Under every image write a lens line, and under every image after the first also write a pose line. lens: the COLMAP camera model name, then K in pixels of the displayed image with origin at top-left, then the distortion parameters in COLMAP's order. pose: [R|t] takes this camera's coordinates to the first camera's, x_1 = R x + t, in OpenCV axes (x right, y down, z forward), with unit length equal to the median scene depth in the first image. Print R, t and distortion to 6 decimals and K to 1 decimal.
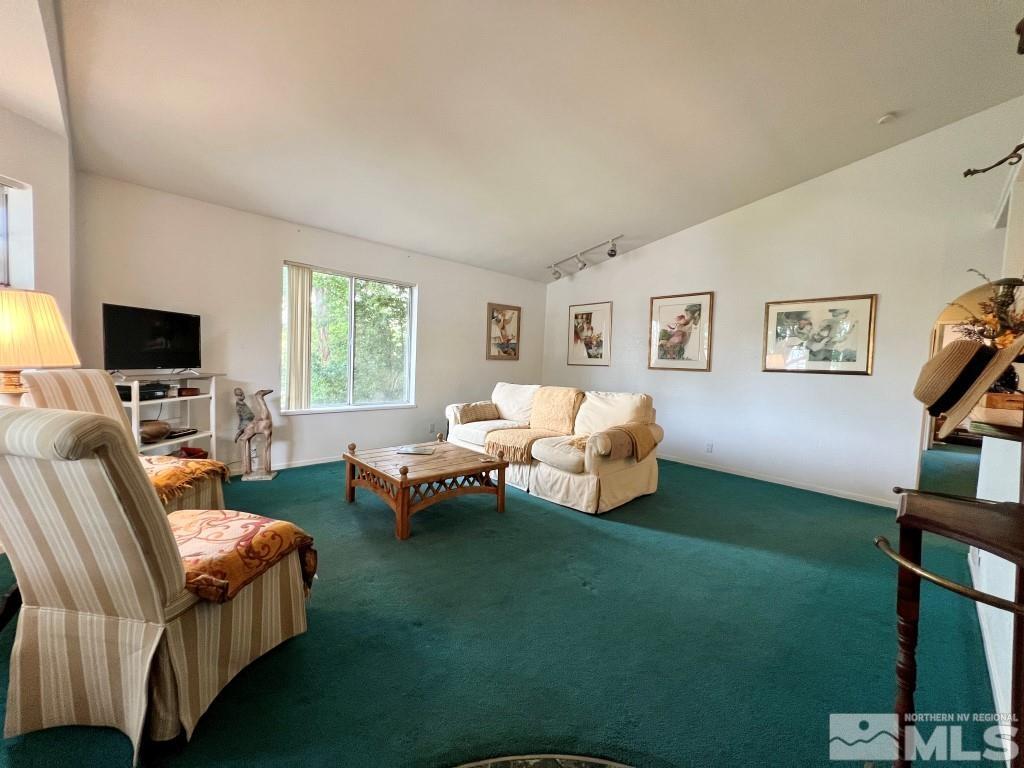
lens RADIAL K [[410.7, 0, 511.9], [0, 410.7, 378.1], [0, 0, 1]] dist [-0.001557, 0.000977]
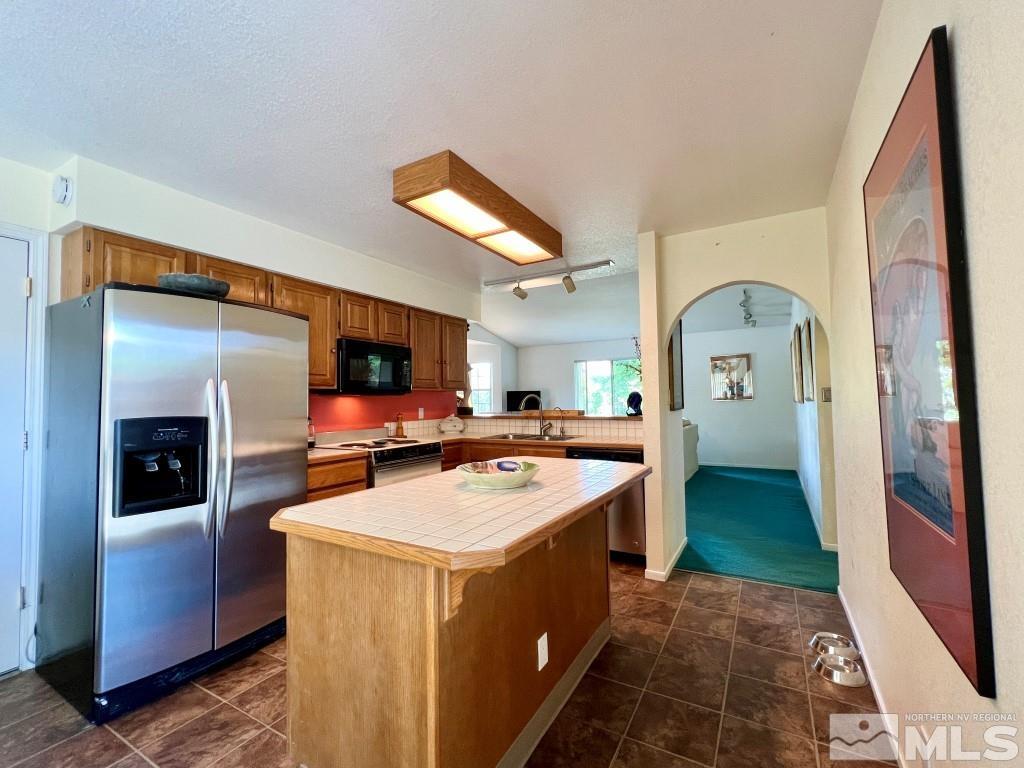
lens RADIAL K [[449.0, 0, 511.3], [0, 449.0, 381.6], [0, 0, 1]] dist [-0.002474, 0.000312]
pose [[0.270443, -0.078844, -0.959502, 1.089837], [-0.012444, 0.996271, -0.085373, 0.021883], [0.962656, 0.035029, 0.268453, 0.027583]]
